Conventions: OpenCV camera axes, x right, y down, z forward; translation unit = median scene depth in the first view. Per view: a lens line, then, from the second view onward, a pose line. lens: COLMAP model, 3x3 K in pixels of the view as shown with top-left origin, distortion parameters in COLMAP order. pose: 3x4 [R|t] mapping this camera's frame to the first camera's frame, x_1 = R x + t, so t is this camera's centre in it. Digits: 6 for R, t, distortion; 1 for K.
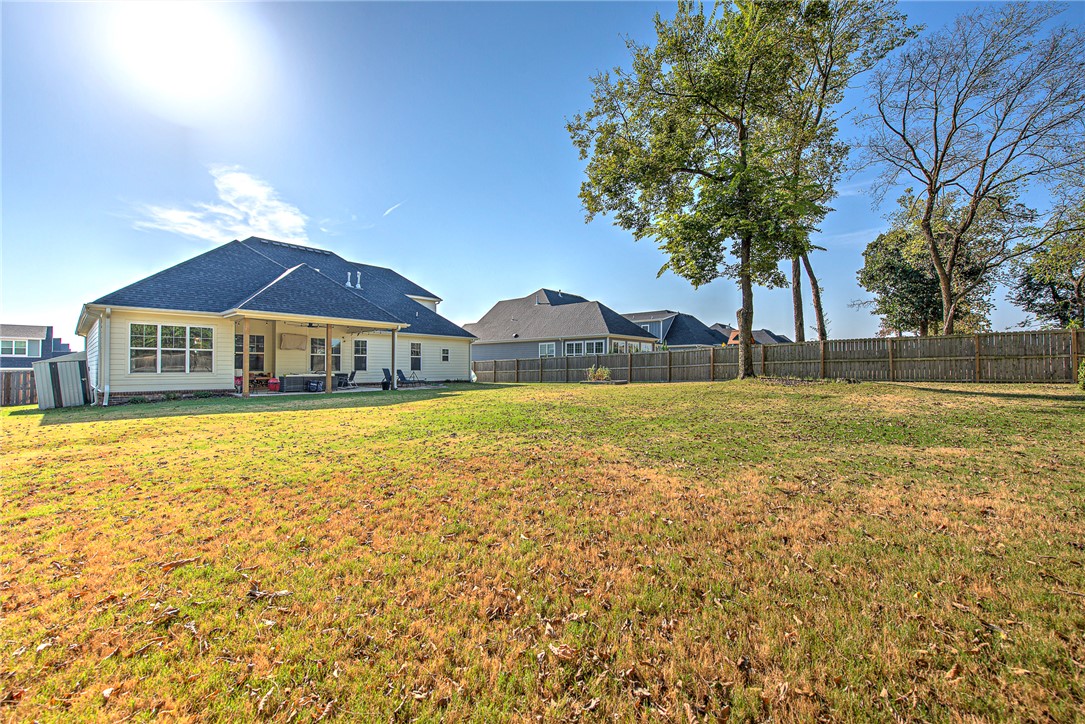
lens RADIAL K [[431.0, 0, 543.0], [0, 431.0, 364.5], [0, 0, 1]] dist [0.014854, -0.007828]
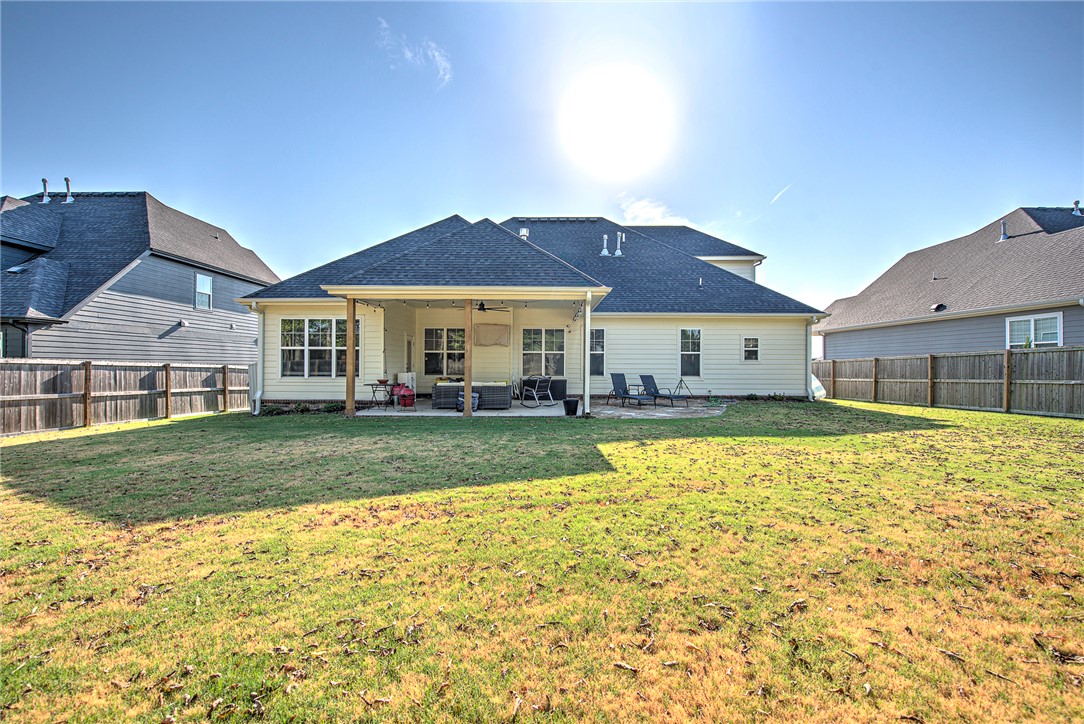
lens RADIAL K [[430.6, 0, 542.5], [0, 430.6, 364.5], [0, 0, 1]] dist [0.014854, -0.007828]
pose [[0.665144, 0.000927, -0.746714, 0.008714], [0.001363, 0.999996, 0.002456, -0.003819], [0.746714, -0.002651, 0.665140, 0.438928]]
